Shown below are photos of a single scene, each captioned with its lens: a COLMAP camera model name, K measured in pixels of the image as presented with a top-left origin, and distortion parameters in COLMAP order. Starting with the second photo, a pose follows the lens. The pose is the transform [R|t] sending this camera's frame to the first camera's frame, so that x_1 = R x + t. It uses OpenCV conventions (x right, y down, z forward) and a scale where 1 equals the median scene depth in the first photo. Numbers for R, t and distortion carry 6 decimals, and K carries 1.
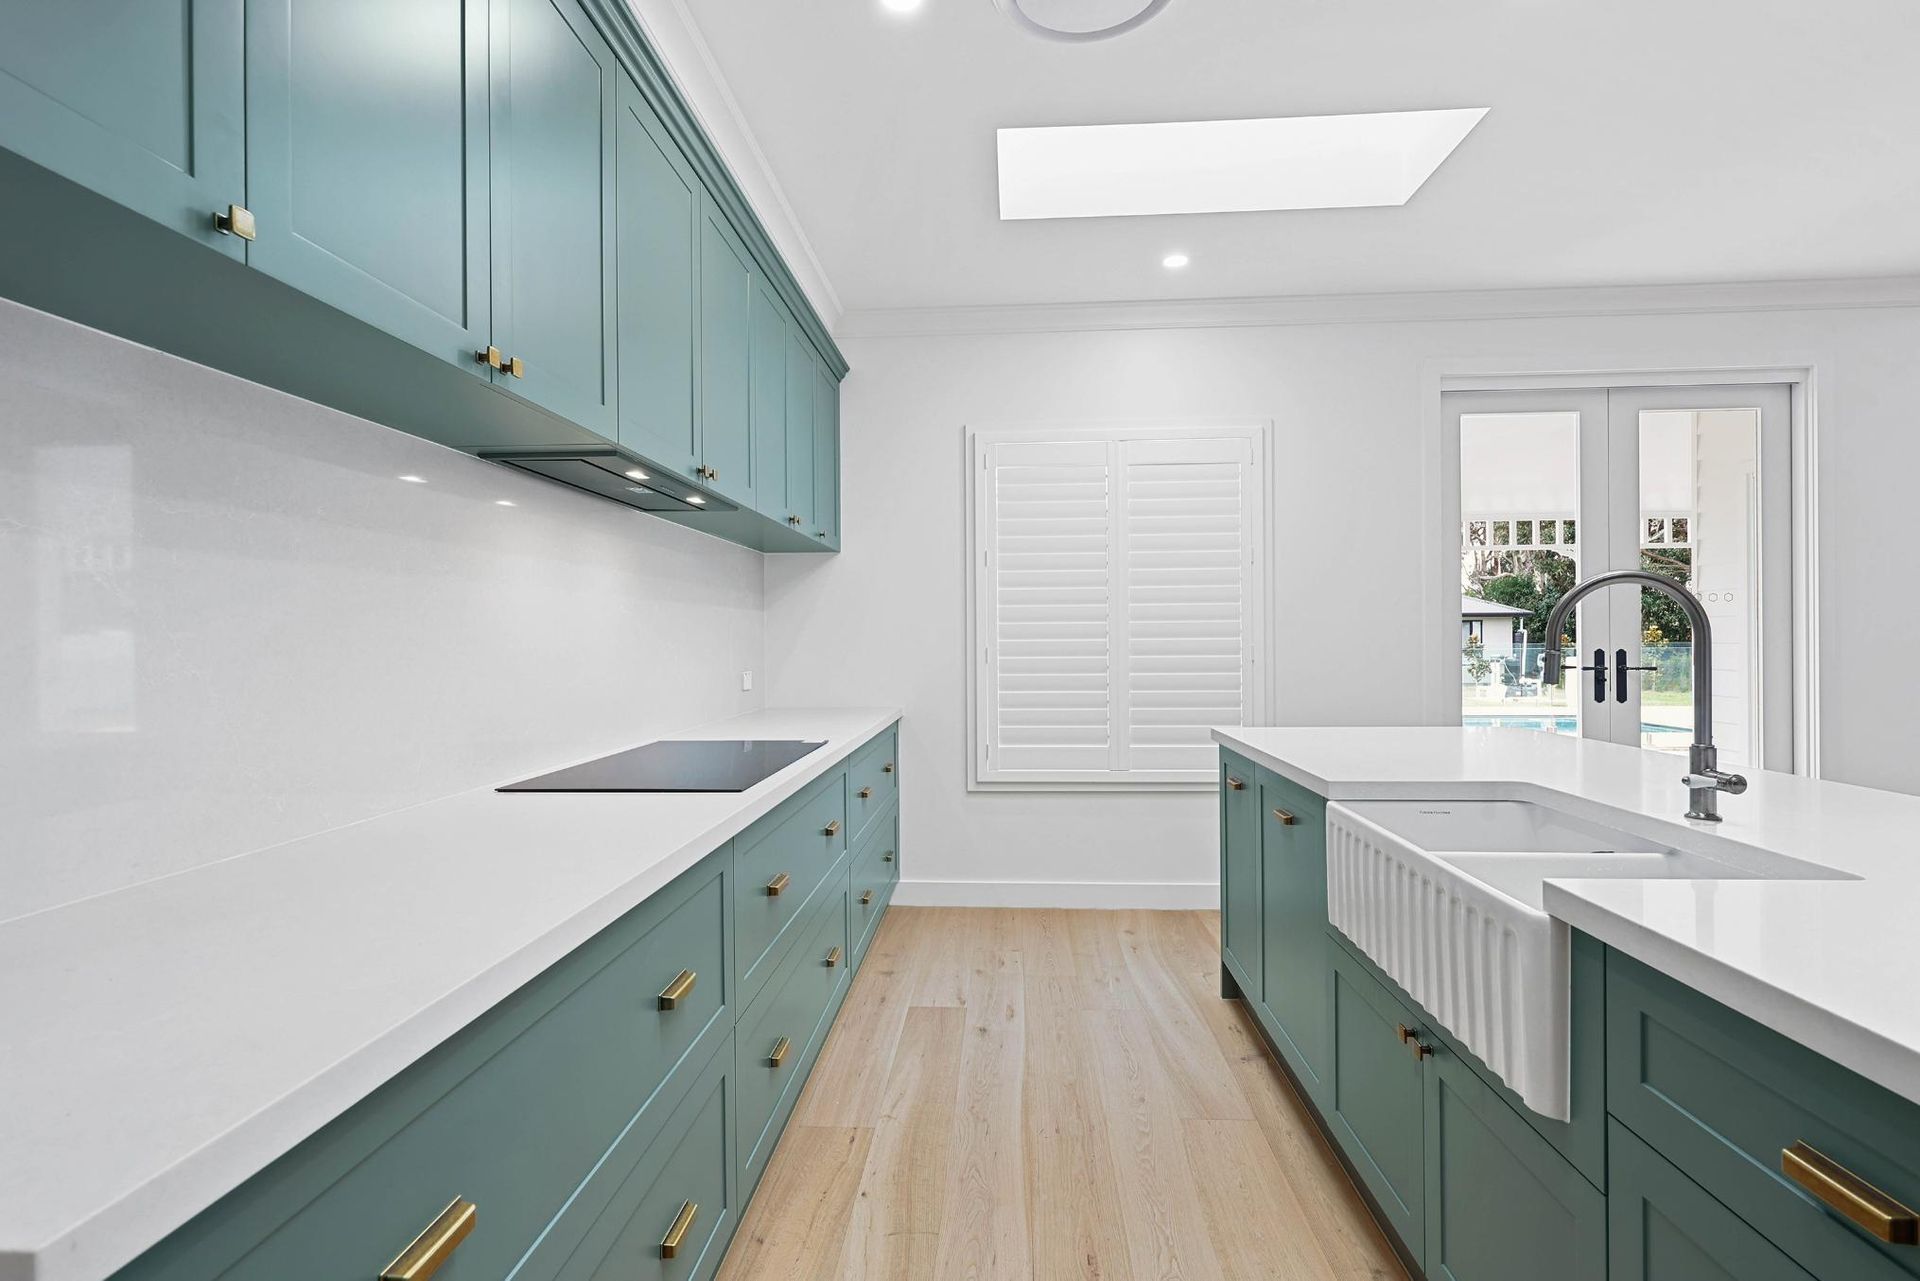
lens RADIAL K [[930.3, 0, 951.9], [0, 930.3, 639.1], [0, 0, 1]] dist [0.002161, 0.001069]
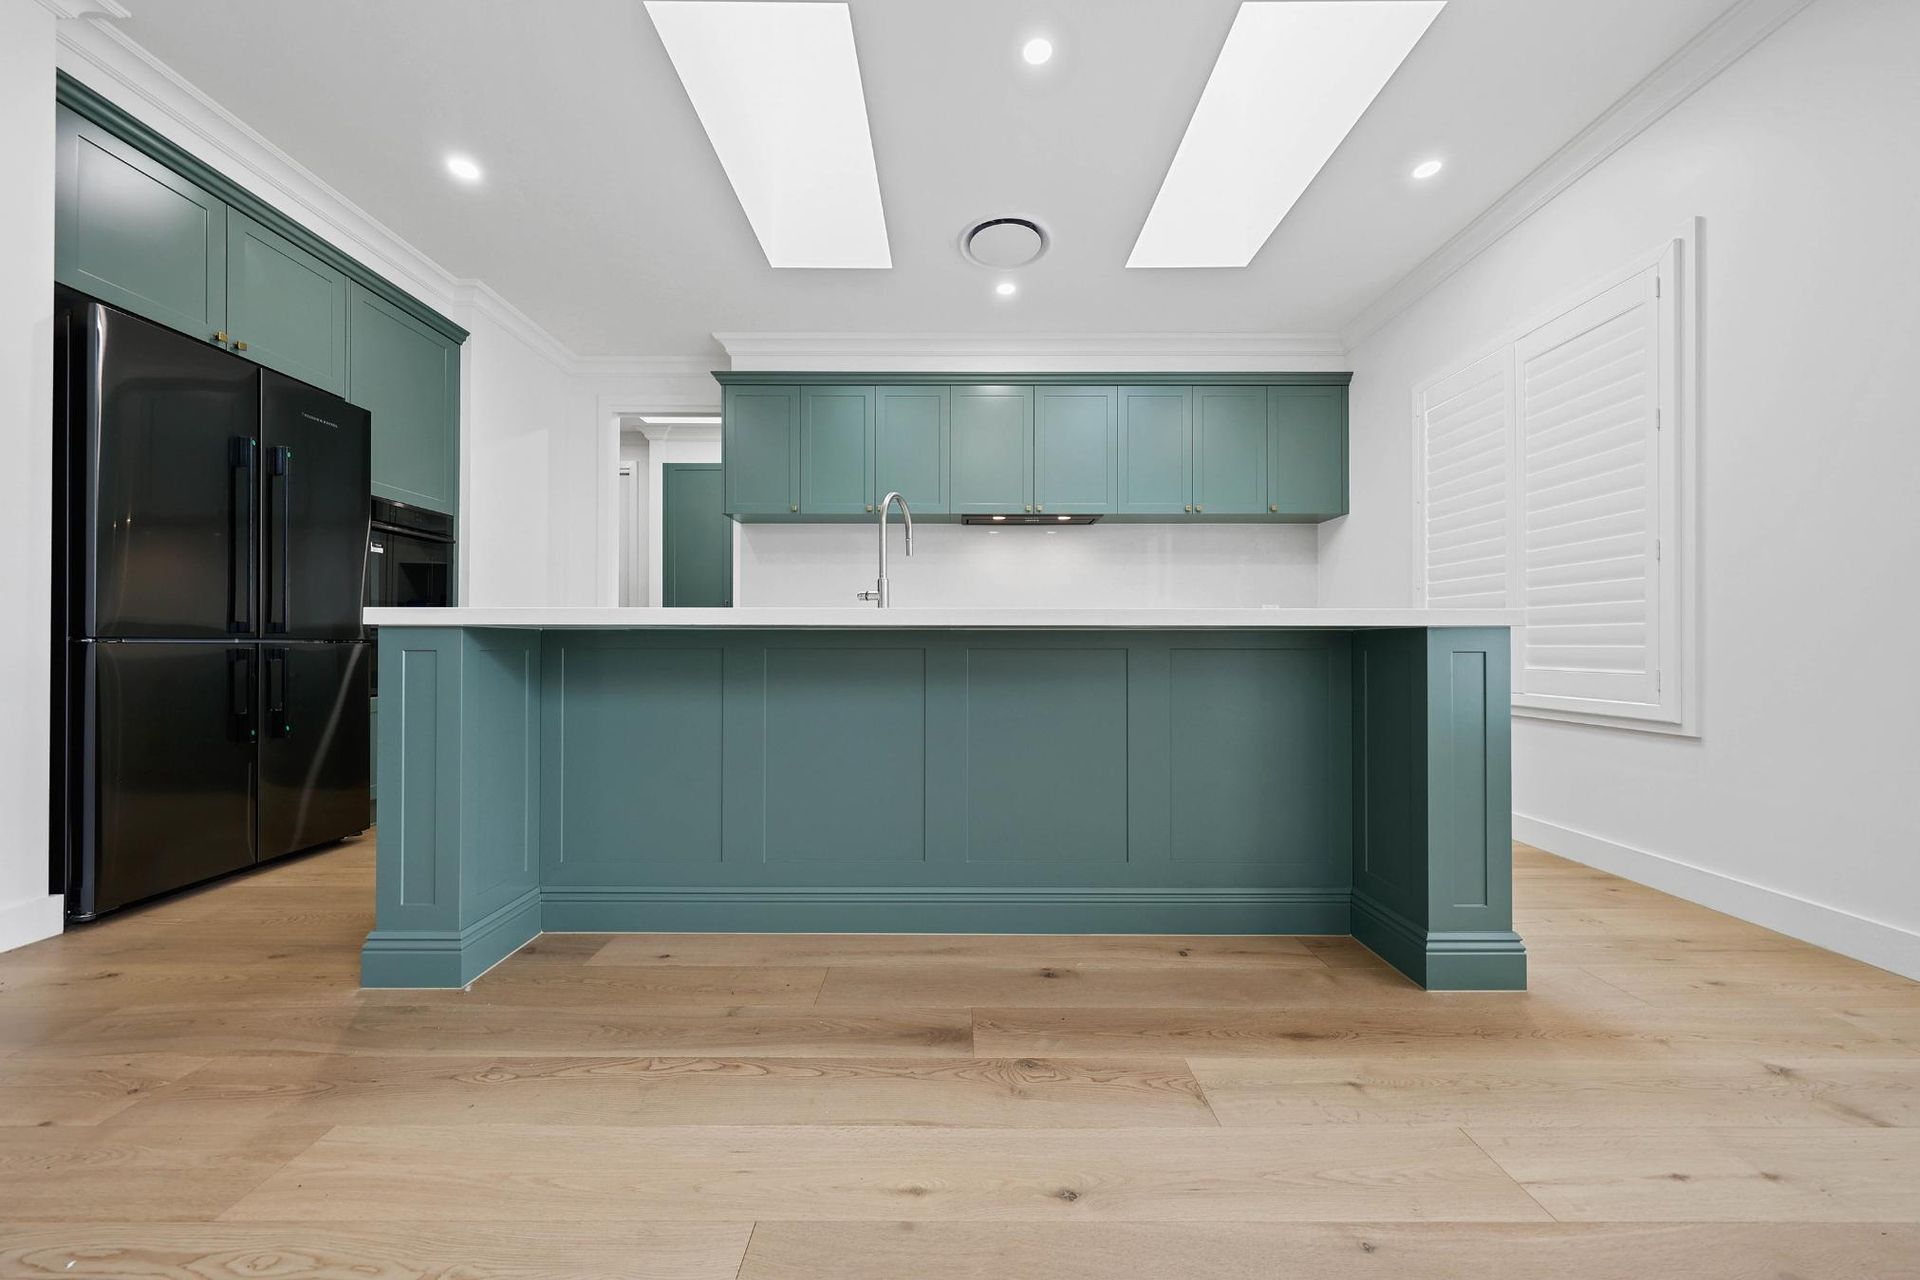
lens RADIAL K [[678.9, 0, 960.3], [0, 678.9, 638.6], [0, 0, 1]] dist [-0.000397, 0.000052]
pose [[0.067296, -0.000506, -0.997733, 1.303818], [-0.003190, 0.999995, -0.000722, 0.141110], [0.997728, 0.003232, 0.067294, 0.620739]]
